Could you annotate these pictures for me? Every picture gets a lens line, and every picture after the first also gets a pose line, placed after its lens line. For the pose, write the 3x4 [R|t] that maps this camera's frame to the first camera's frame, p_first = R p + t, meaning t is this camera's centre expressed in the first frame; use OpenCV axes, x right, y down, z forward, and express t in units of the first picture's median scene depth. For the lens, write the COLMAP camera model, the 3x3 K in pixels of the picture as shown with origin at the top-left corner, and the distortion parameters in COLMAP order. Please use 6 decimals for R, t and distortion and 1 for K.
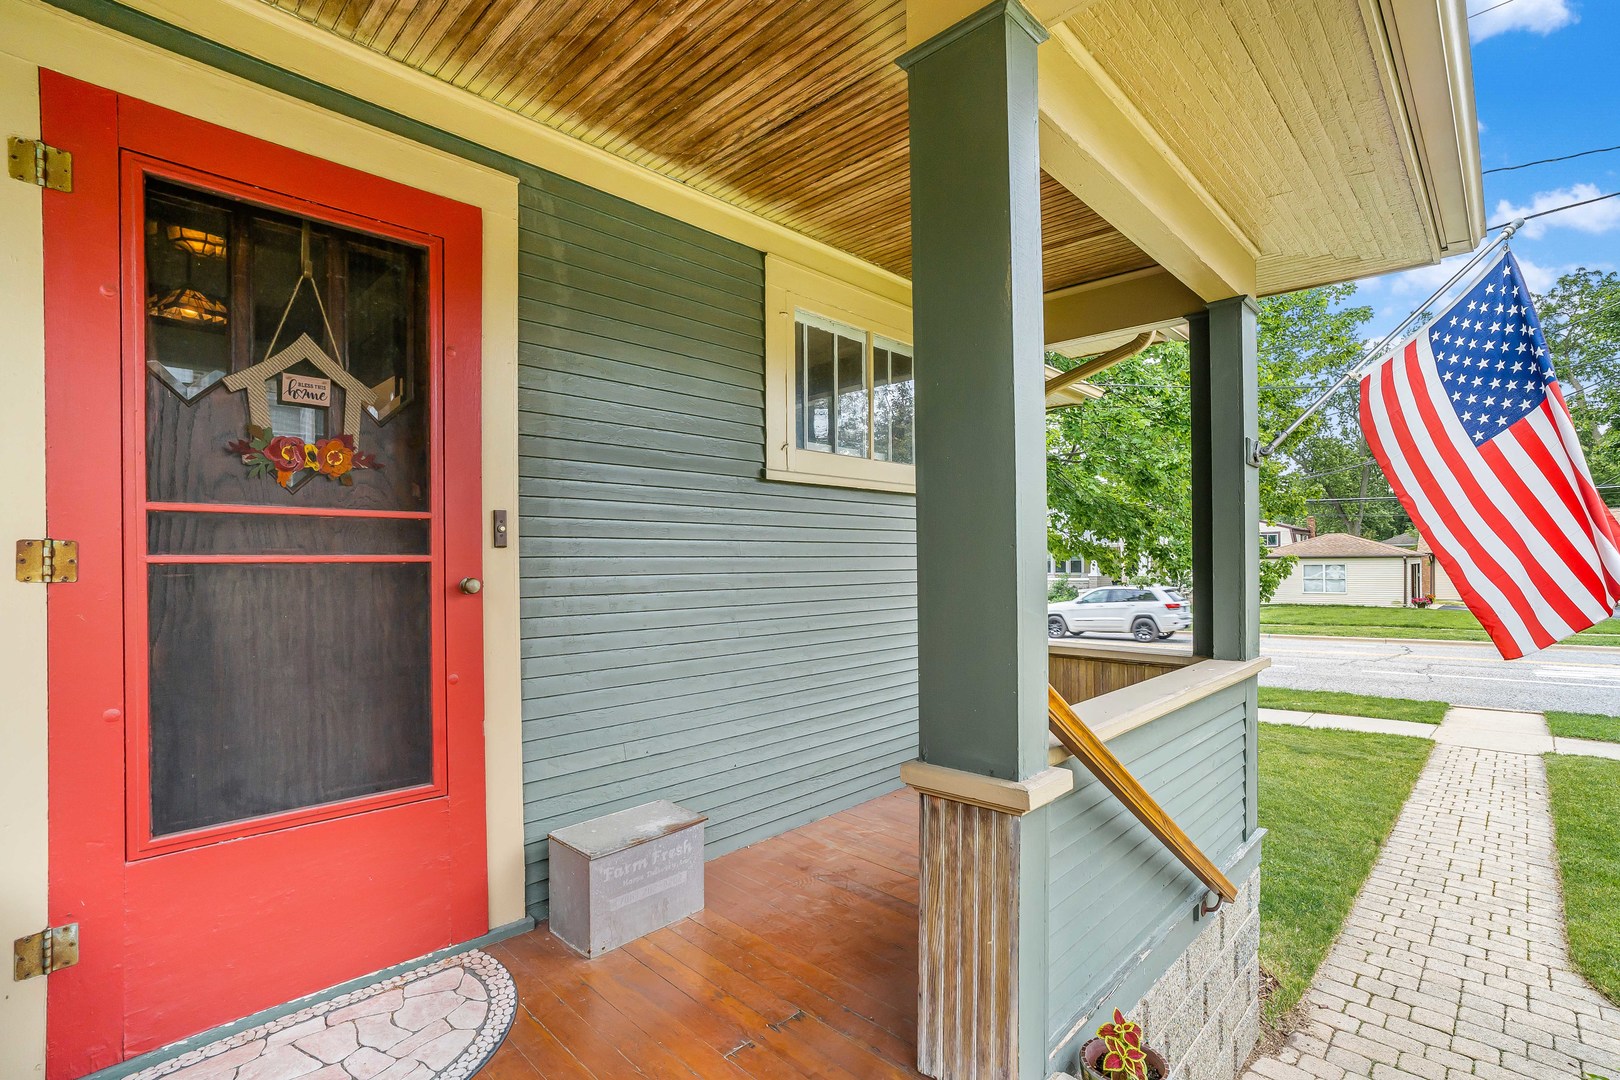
lens RADIAL K [[738.4, 0, 810.0], [0, 738.4, 540.0], [0, 0, 1]] dist [-0.000829, -0.000092]
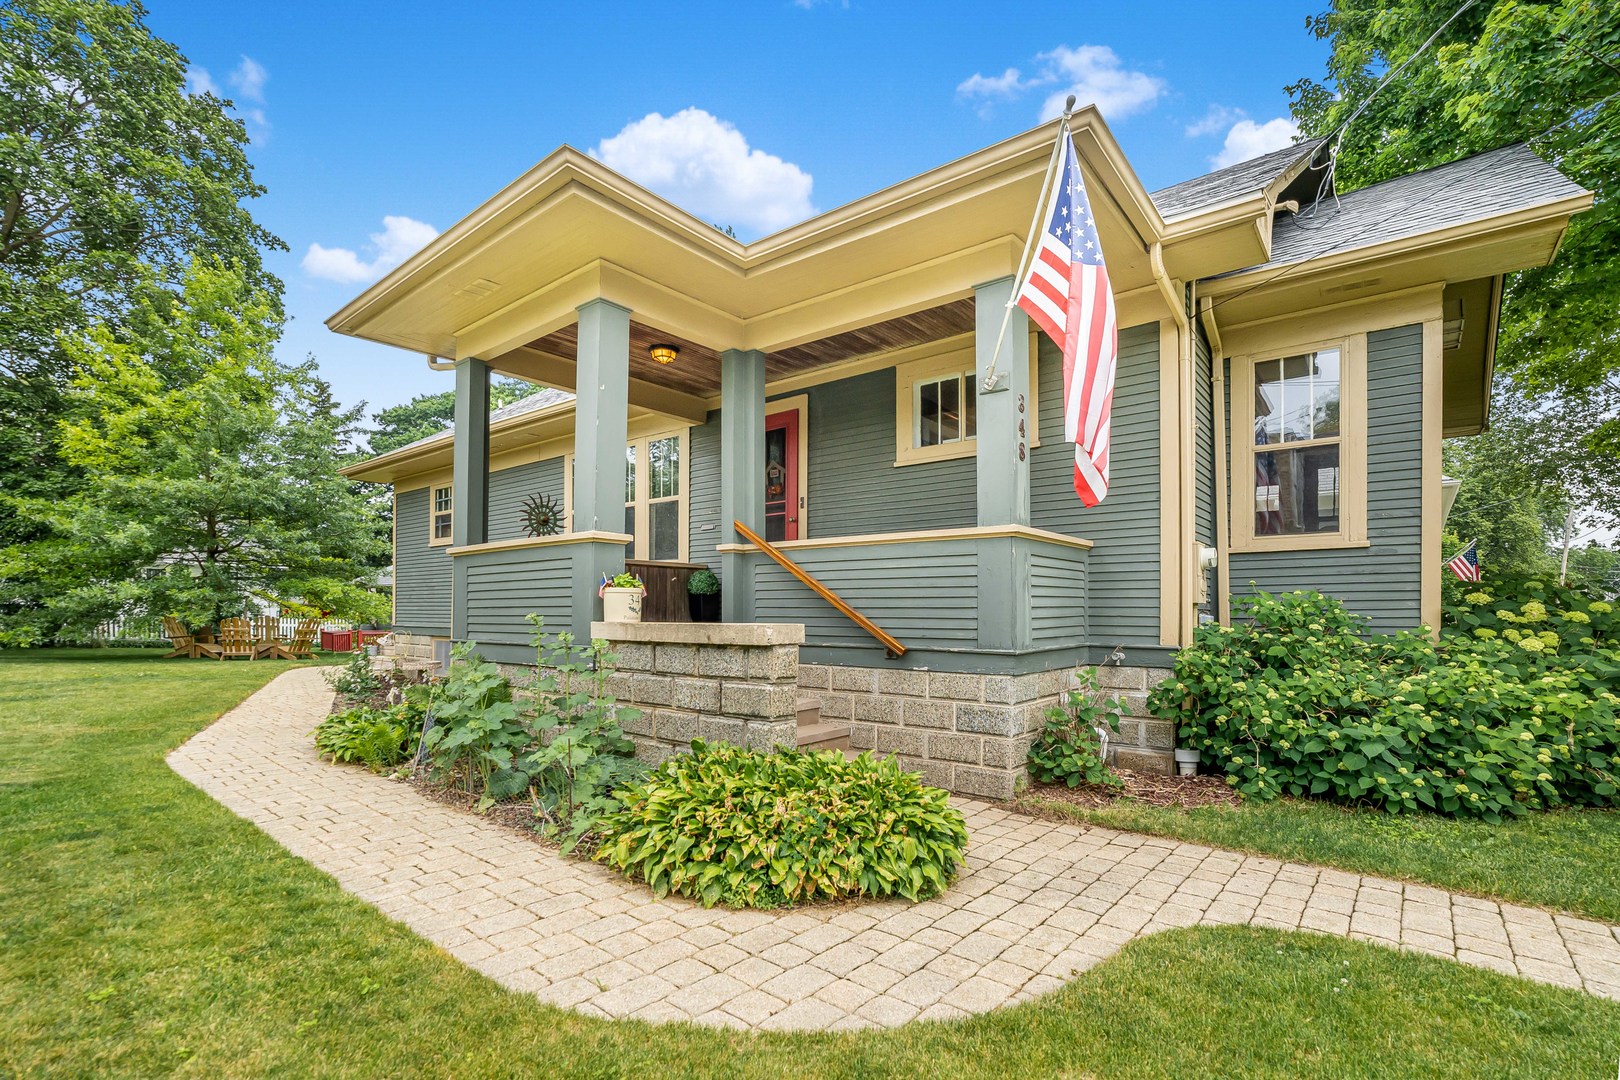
lens RADIAL K [[738.4, 0, 810.0], [0, 738.4, 540.0], [0, 0, 1]] dist [-0.000829, -0.000092]
pose [[0.098448, -0.096394, -0.990463, 2.323348], [0.005704, 0.995336, -0.096301, 0.384302], [0.995126, 0.003831, 0.098539, 0.603359]]
